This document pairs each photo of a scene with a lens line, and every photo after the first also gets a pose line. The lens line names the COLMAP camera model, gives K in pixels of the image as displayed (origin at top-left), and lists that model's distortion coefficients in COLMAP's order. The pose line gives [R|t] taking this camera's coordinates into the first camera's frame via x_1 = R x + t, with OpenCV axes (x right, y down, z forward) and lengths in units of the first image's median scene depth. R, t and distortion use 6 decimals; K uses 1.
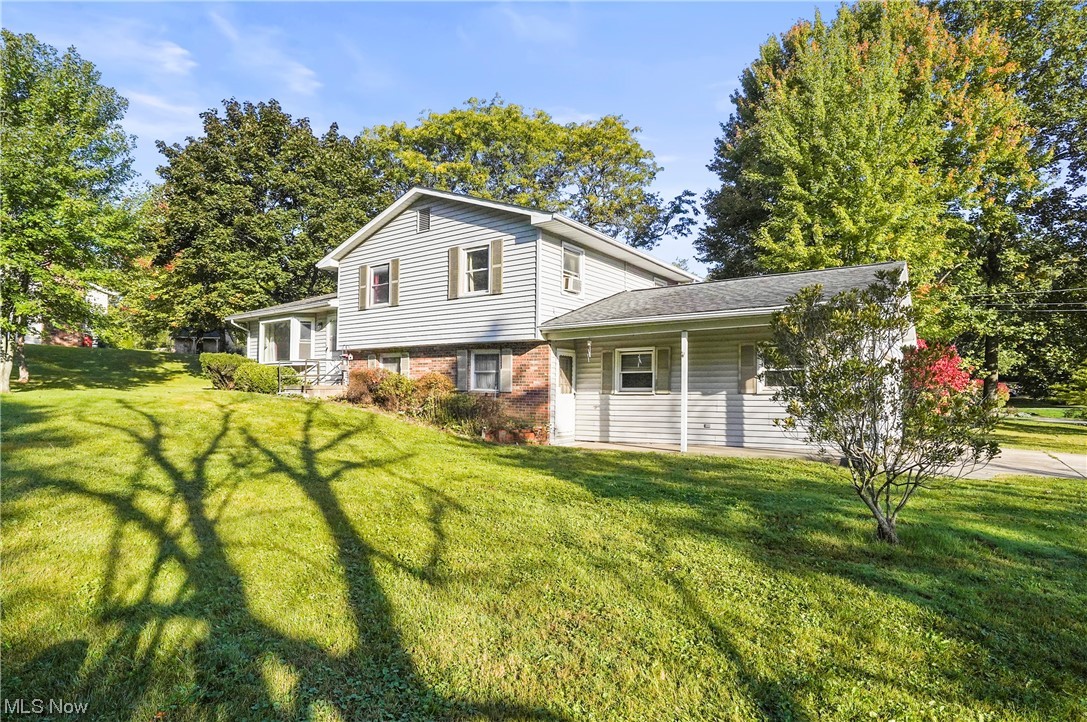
lens RADIAL K [[566.0, 0, 542.9], [0, 566.0, 364.3], [0, 0, 1]] dist [-0.025631, 0.000283]
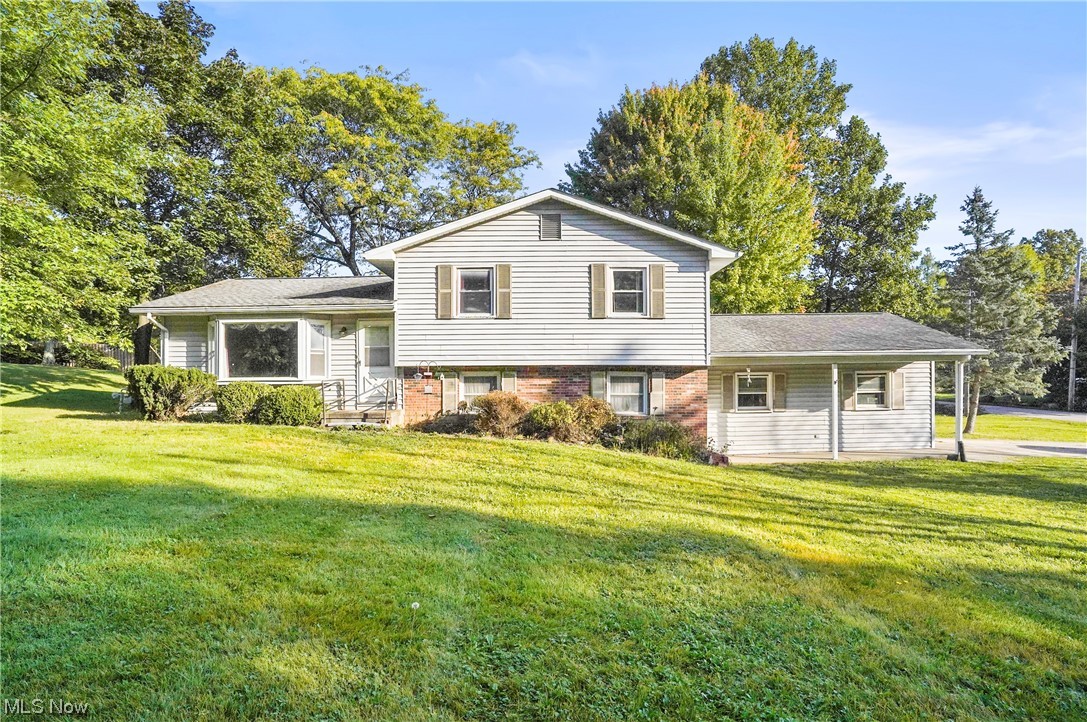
lens RADIAL K [[566.0, 0, 542.9], [0, 566.0, 364.3], [0, 0, 1]] dist [-0.025631, 0.000283]
pose [[0.815004, 0.005723, 0.579427, -0.773754], [-0.015790, 0.999799, 0.012334, -0.048012], [-0.579240, -0.019201, 0.814931, 0.274503]]
